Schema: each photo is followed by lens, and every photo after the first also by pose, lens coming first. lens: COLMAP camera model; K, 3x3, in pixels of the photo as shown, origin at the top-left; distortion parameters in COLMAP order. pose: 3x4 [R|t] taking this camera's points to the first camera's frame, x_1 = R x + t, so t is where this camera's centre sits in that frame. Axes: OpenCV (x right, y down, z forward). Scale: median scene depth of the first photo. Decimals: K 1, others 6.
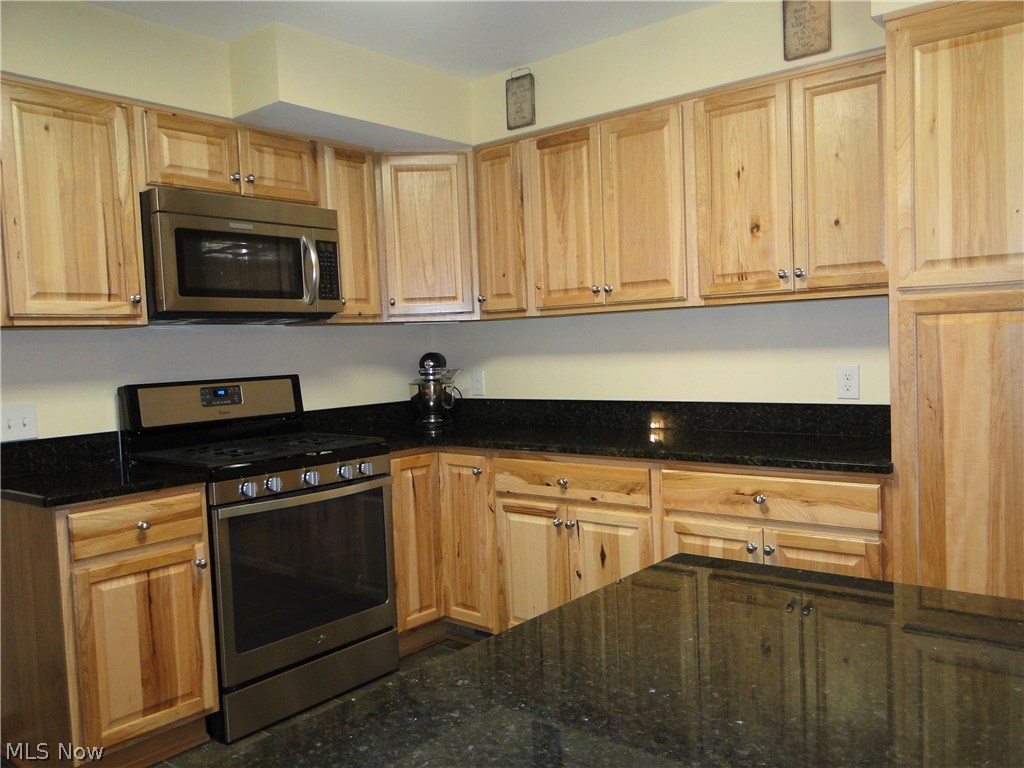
lens RADIAL K [[844.1, 0, 512.5], [0, 844.1, 385.9], [0, 0, 1]] dist [0.008477, -0.015585]
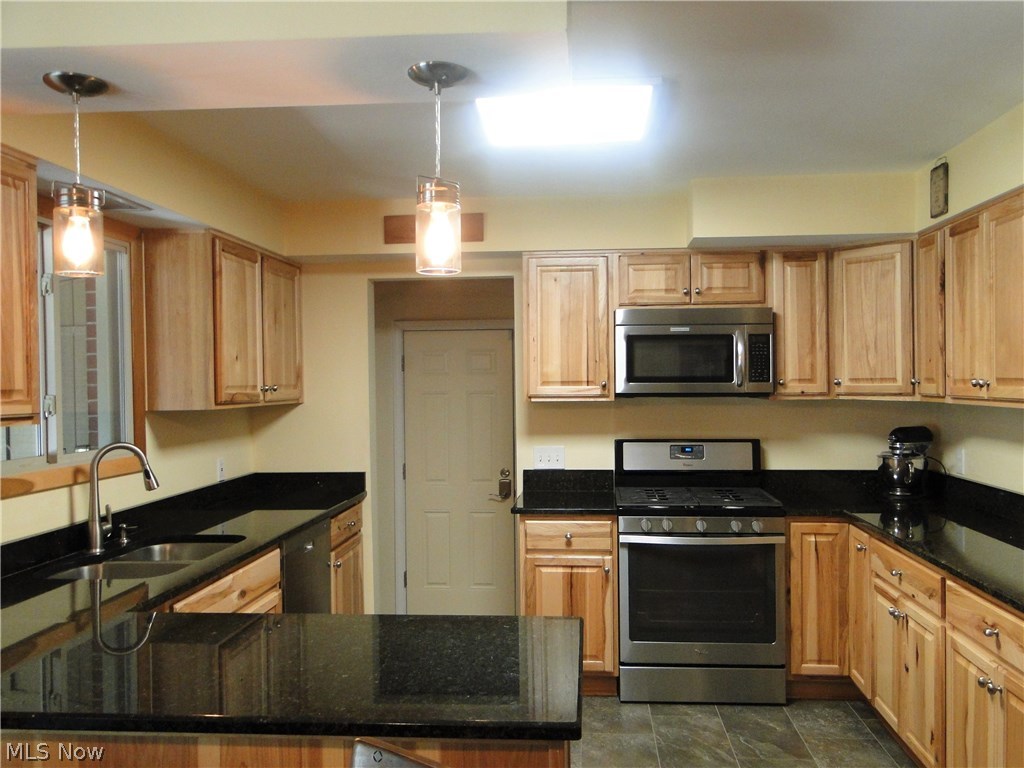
lens RADIAL K [[844.1, 0, 514.9], [0, 844.1, 385.1], [0, 0, 1]] dist [0.008477, -0.015585]
pose [[0.566858, 0.040172, -0.822835, 0.584936], [-0.052705, 0.998533, 0.012440, -0.095222], [0.822128, 0.036316, 0.568144, 0.023423]]
